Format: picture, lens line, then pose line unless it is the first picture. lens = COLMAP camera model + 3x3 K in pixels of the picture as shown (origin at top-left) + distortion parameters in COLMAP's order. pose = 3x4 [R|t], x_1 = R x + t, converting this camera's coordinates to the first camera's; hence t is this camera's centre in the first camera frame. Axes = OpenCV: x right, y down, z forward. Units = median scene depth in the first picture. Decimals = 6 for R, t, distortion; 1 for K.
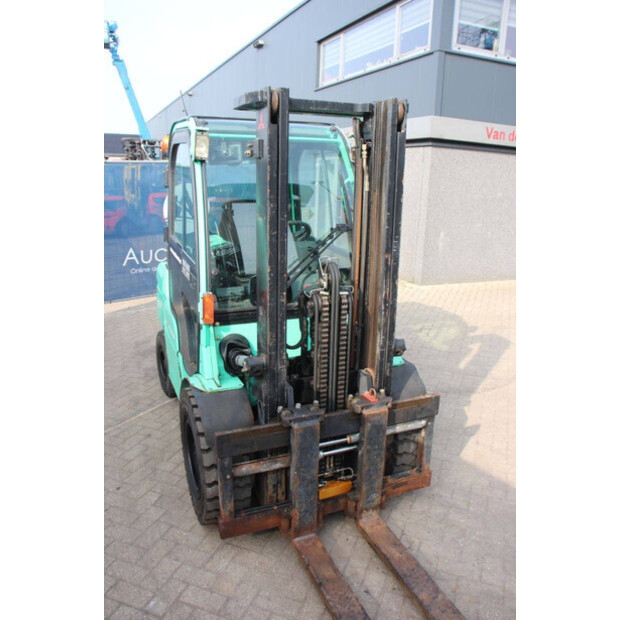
lens RADIAL K [[509.1, 0, 316.3], [0, 509.1, 309.3], [0, 0, 1]] dist [-0.106726, 0.016320]
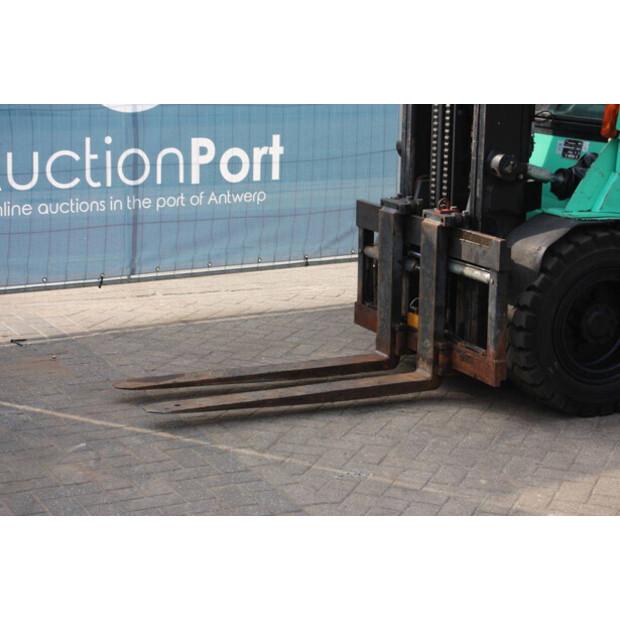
lens RADIAL K [[1498.4, 0, 310.0], [0, 1498.4, 310.0], [0, 0, 1]] dist [0.147307, -0.170324]
pose [[0.031861, 0.191278, -0.981019, 2.523825], [-0.275208, 0.945255, 0.175367, -0.038024], [0.960857, 0.264397, 0.082758, 0.648047]]
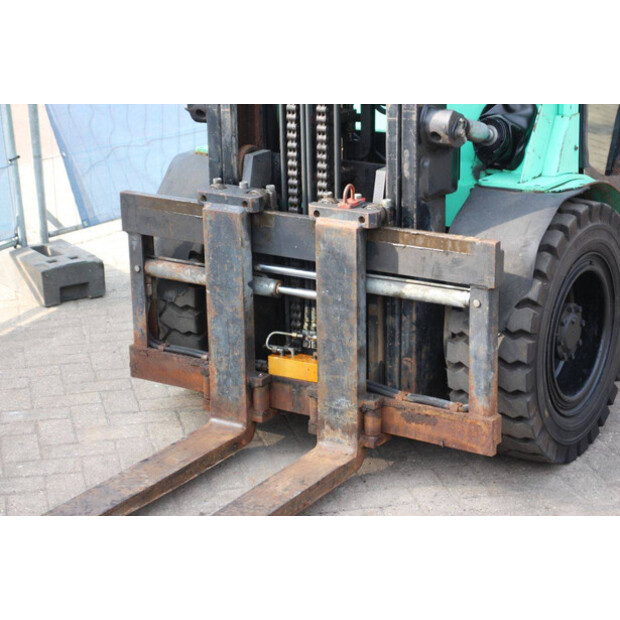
lens RADIAL K [[1498.4, 0, 310.0], [0, 1498.4, 310.0], [0, 0, 1]] dist [0.147307, -0.170324]
pose [[0.559582, 0.218809, -0.799369, 1.383445], [-0.191945, 0.972511, 0.131835, 0.085731], [0.806241, 0.079662, 0.586198, 0.058370]]
